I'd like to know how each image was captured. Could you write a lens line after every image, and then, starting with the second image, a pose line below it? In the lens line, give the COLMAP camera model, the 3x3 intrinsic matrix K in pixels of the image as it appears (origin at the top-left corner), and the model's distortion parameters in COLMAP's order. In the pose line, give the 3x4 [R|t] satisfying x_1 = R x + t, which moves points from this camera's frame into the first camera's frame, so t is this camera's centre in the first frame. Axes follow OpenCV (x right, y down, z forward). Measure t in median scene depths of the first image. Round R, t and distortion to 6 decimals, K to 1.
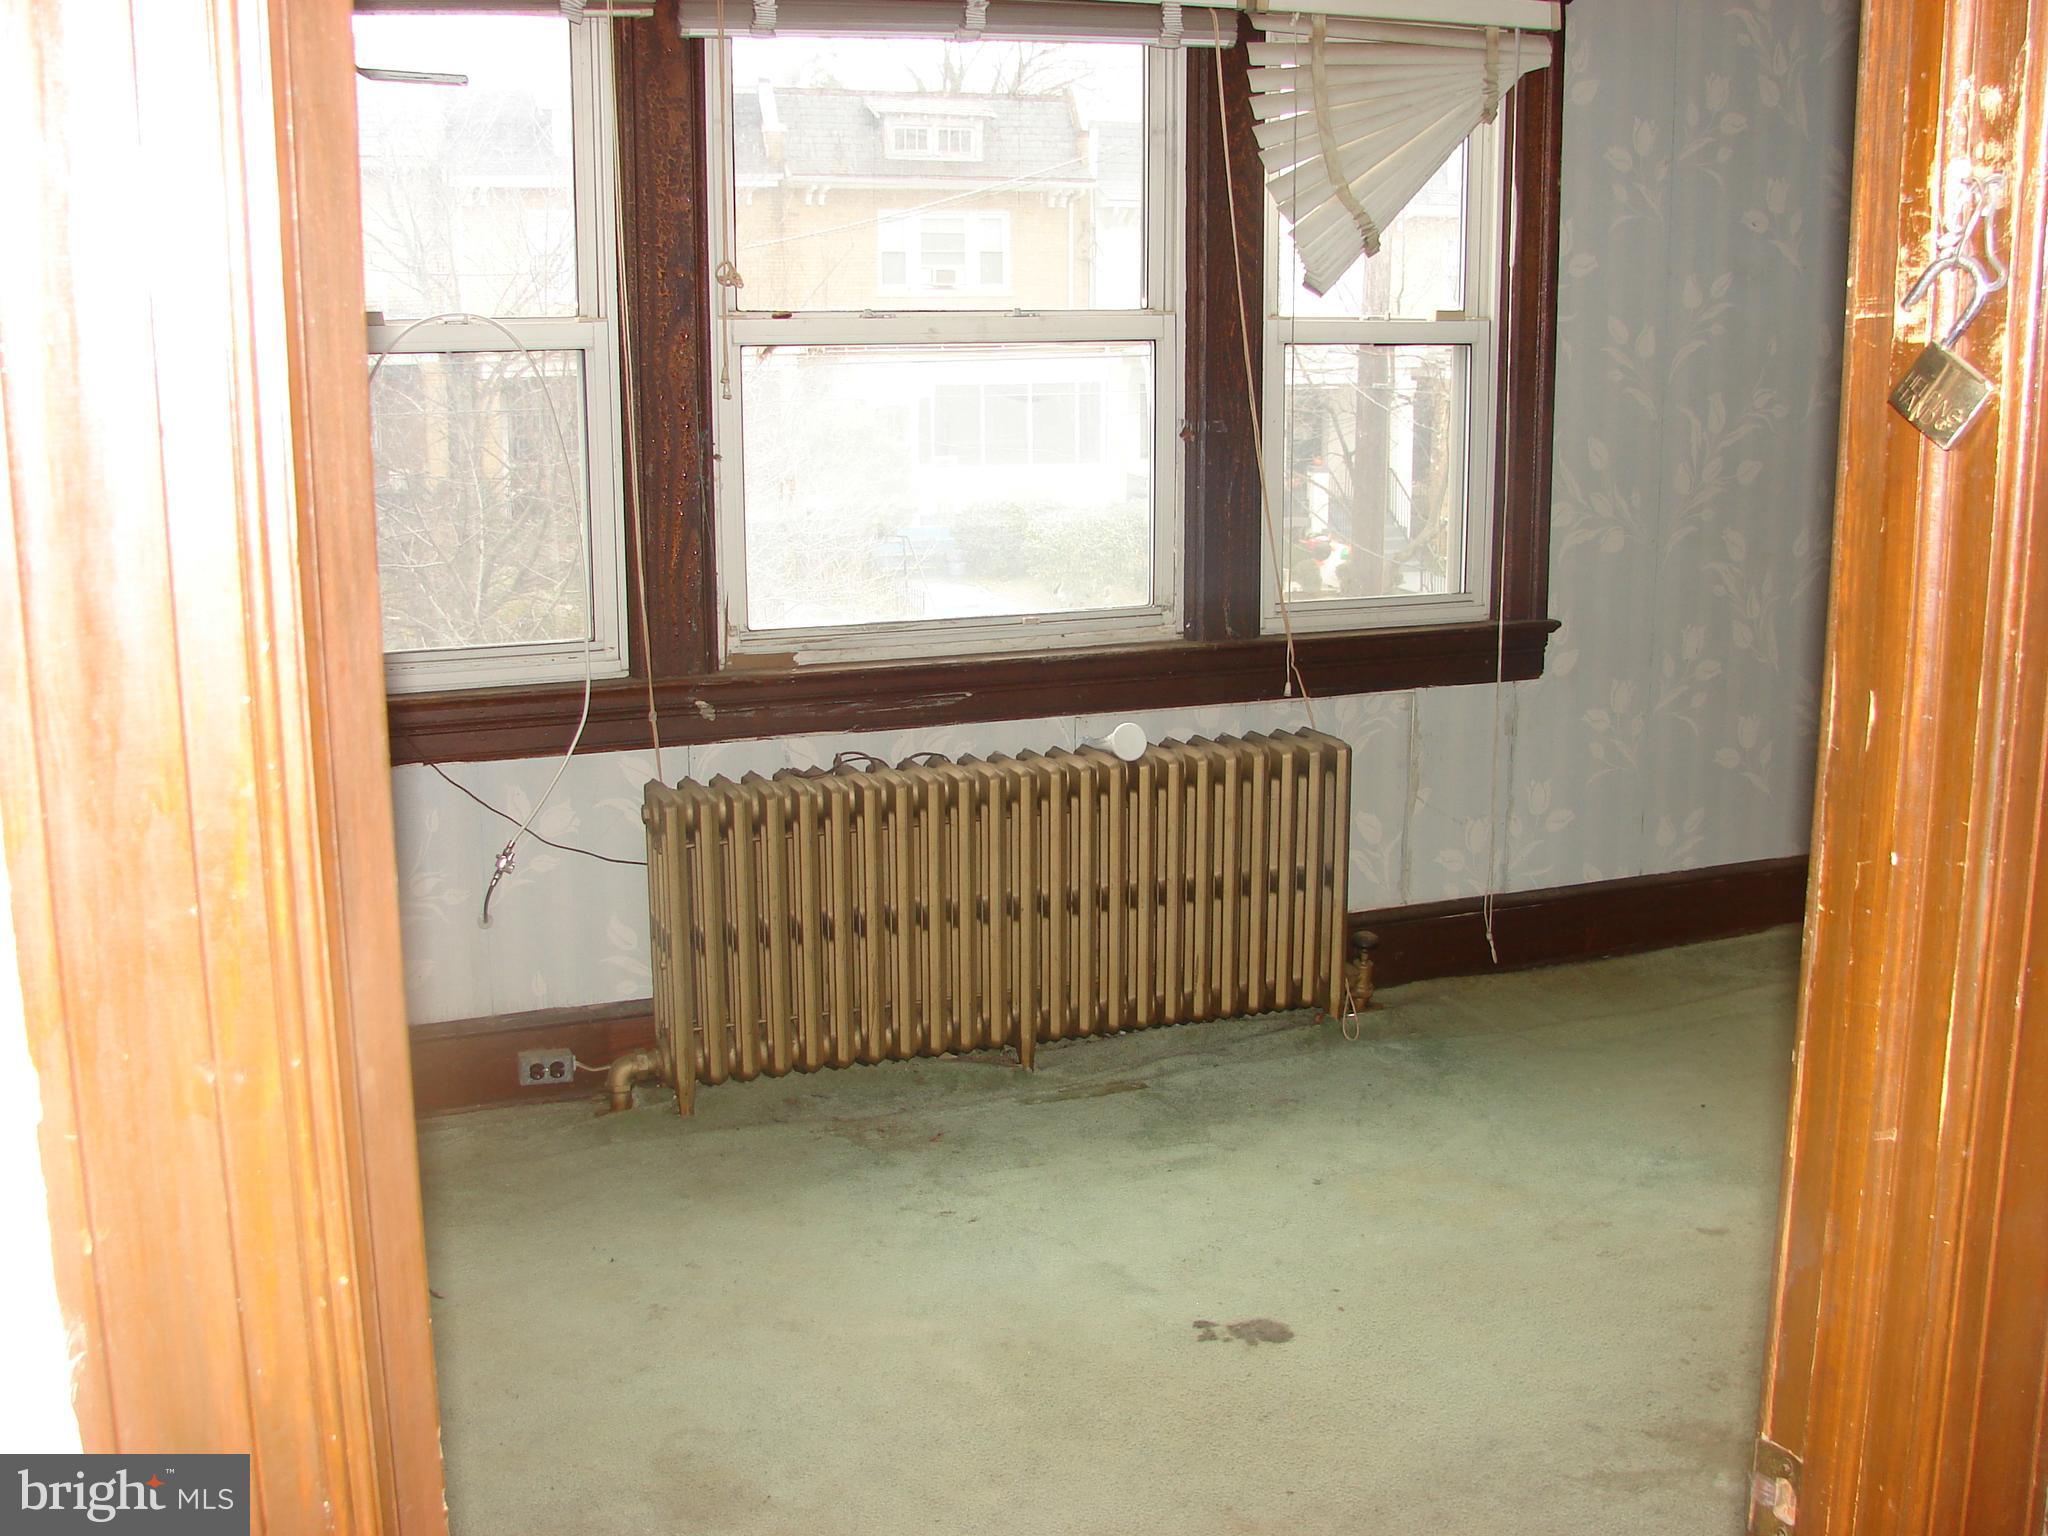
lens RADIAL K [[2244.2, 0, 1060.7], [0, 2244.2, 769.0], [0, 0, 1]] dist [-0.209824, 0.282689]
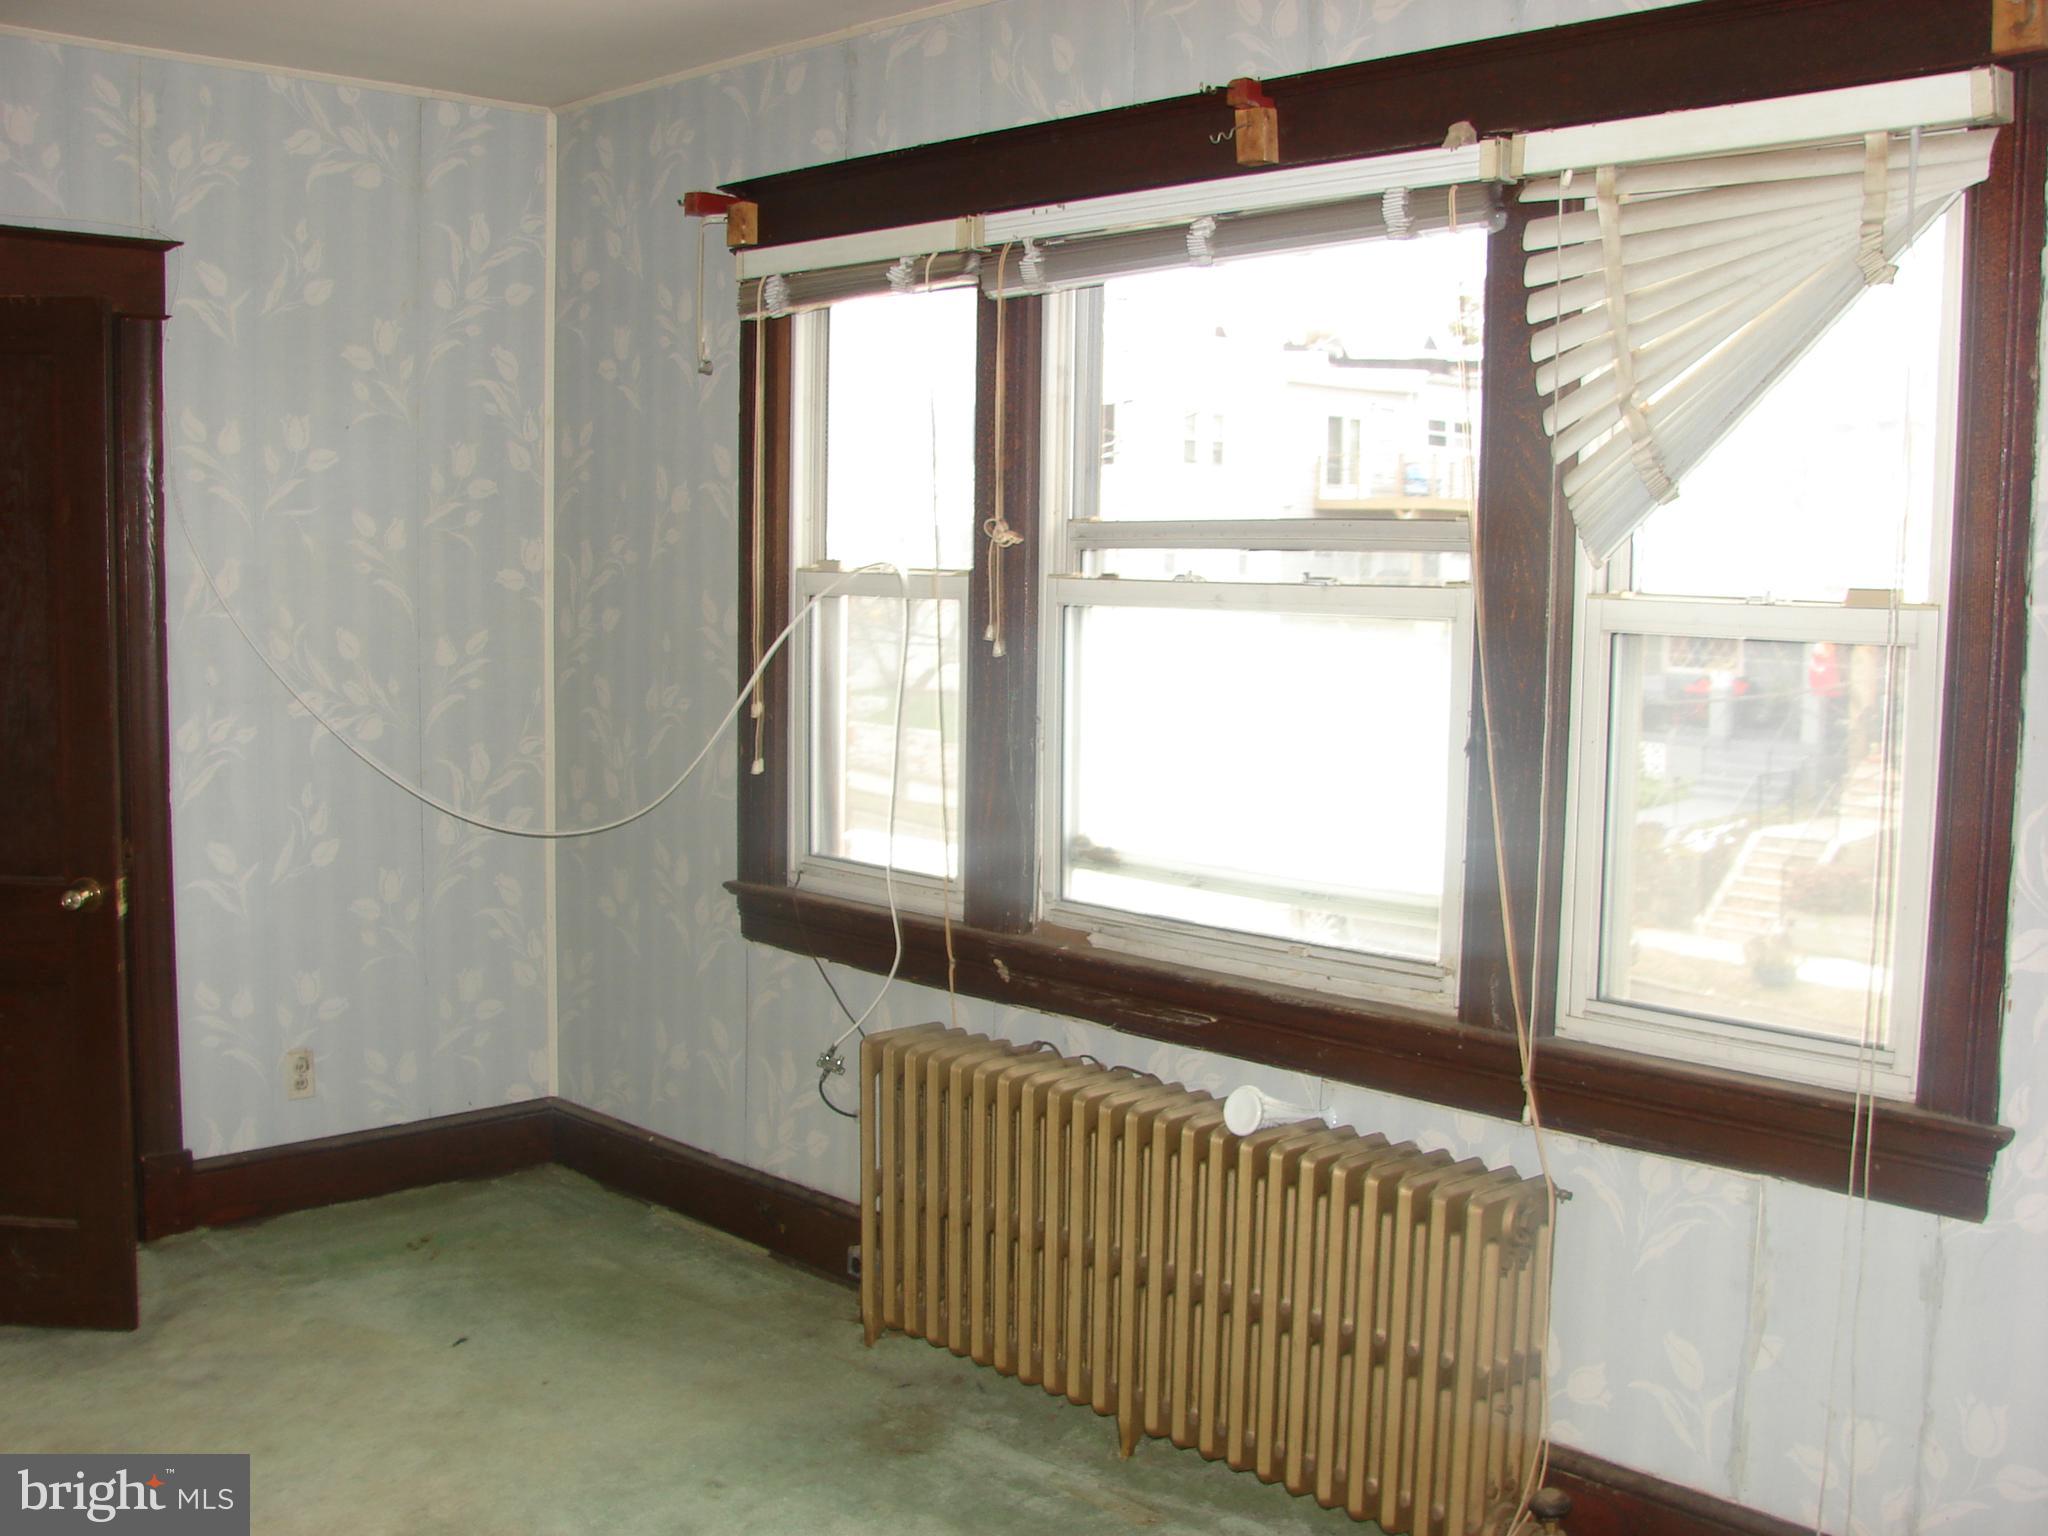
lens RADIAL K [[2247.0, 0, 1024.1], [0, 2247.0, 876.5], [0, 0, 1]] dist [-0.022461, -0.032226]
pose [[0.358099, 0.133042, -0.924156, 0.718418], [-0.222638, 0.973412, 0.053864, -0.115299], [0.906751, 0.186463, 0.378199, 0.582101]]
